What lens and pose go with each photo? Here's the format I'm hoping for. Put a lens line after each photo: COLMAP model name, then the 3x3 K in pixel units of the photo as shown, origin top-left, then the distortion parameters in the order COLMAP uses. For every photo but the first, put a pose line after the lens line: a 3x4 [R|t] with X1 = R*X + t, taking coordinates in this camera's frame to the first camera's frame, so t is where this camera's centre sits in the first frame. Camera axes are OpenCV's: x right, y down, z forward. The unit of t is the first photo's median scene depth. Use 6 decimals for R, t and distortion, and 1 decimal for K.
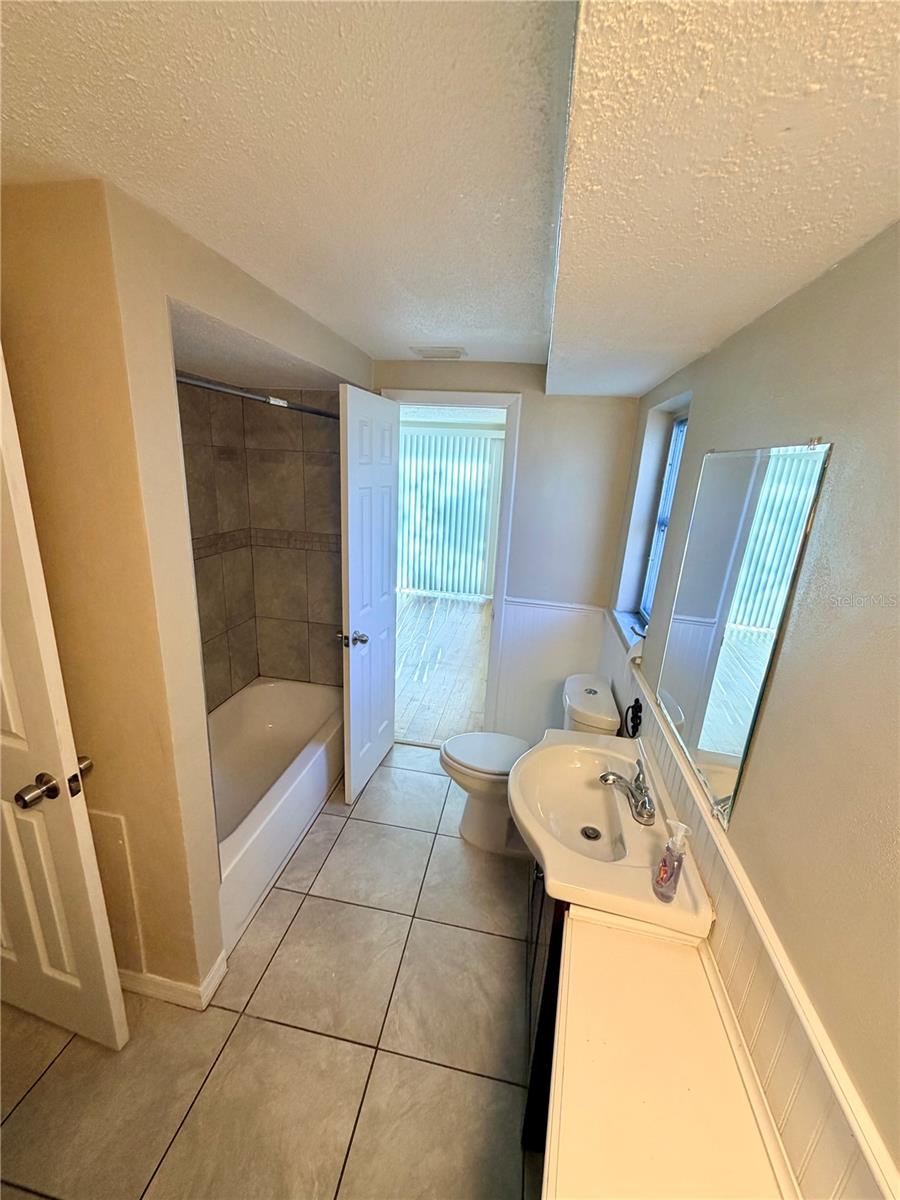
lens RADIAL K [[478.7, 0, 445.0], [0, 478.7, 600.3], [0, 0, 1]] dist [0.000656, 0.000059]
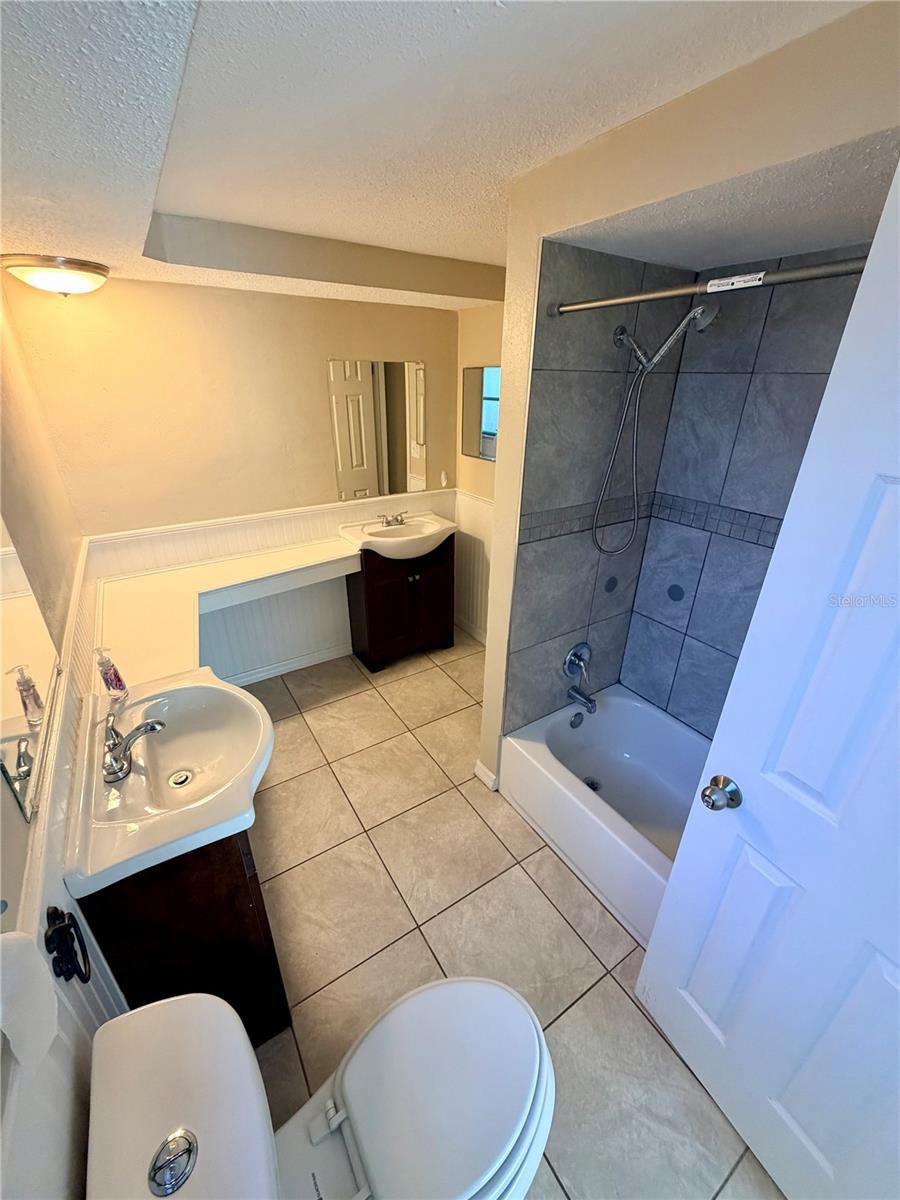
lens RADIAL K [[478.7, 0, 449.2], [0, 478.7, 601.2], [0, 0, 1]] dist [0.000656, 0.000059]
pose [[-0.728150, 0.225749, -0.647175, 0.385156], [-0.246807, 0.794512, 0.554831, -0.365978], [0.639441, 0.563727, -0.522807, 1.378573]]
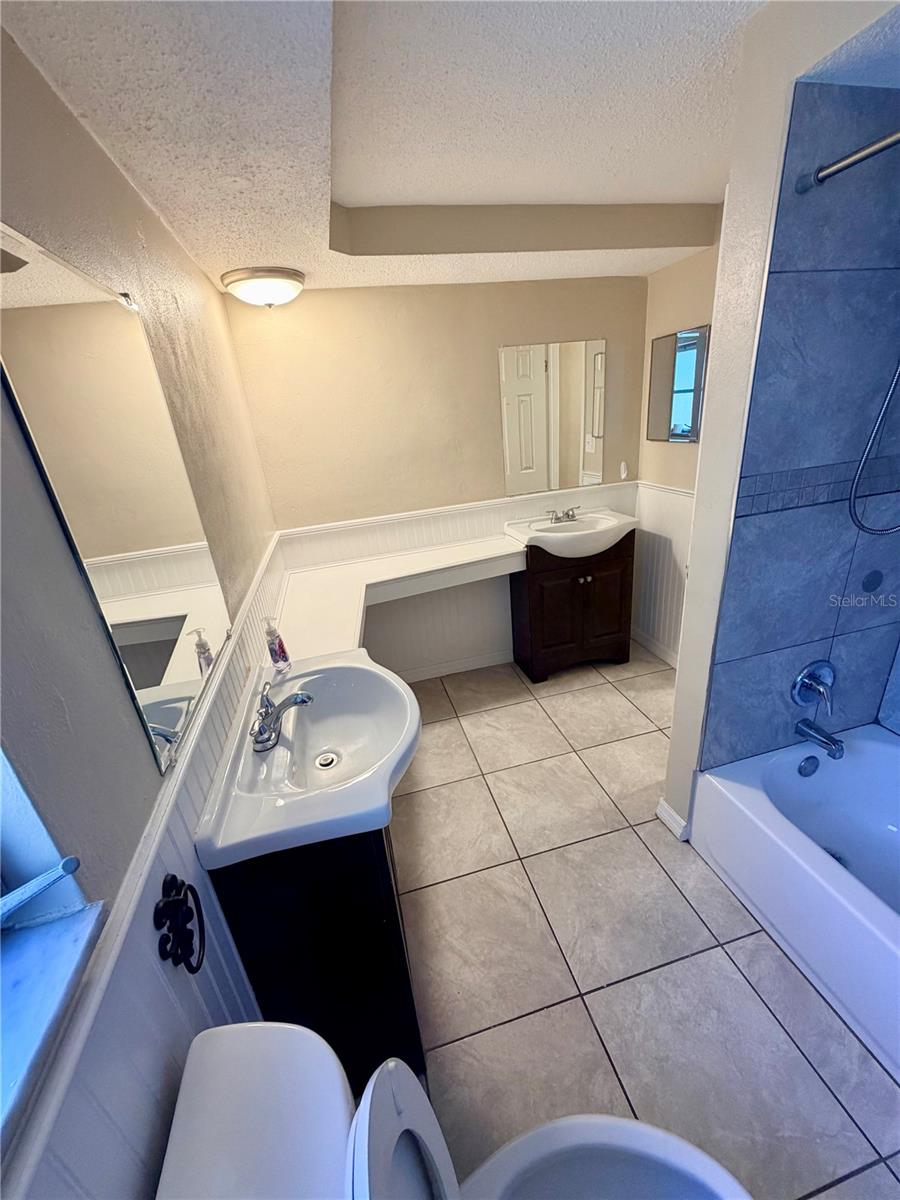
lens RADIAL K [[478.7, 0, 447.8], [0, 478.7, 599.2], [0, 0, 1]] dist [0.000656, 0.000059]
pose [[-0.911604, 0.168961, -0.374742, 0.327150], [-0.084471, 0.815173, 0.573025, -0.228079], [0.402298, 0.554027, -0.728842, 1.322517]]
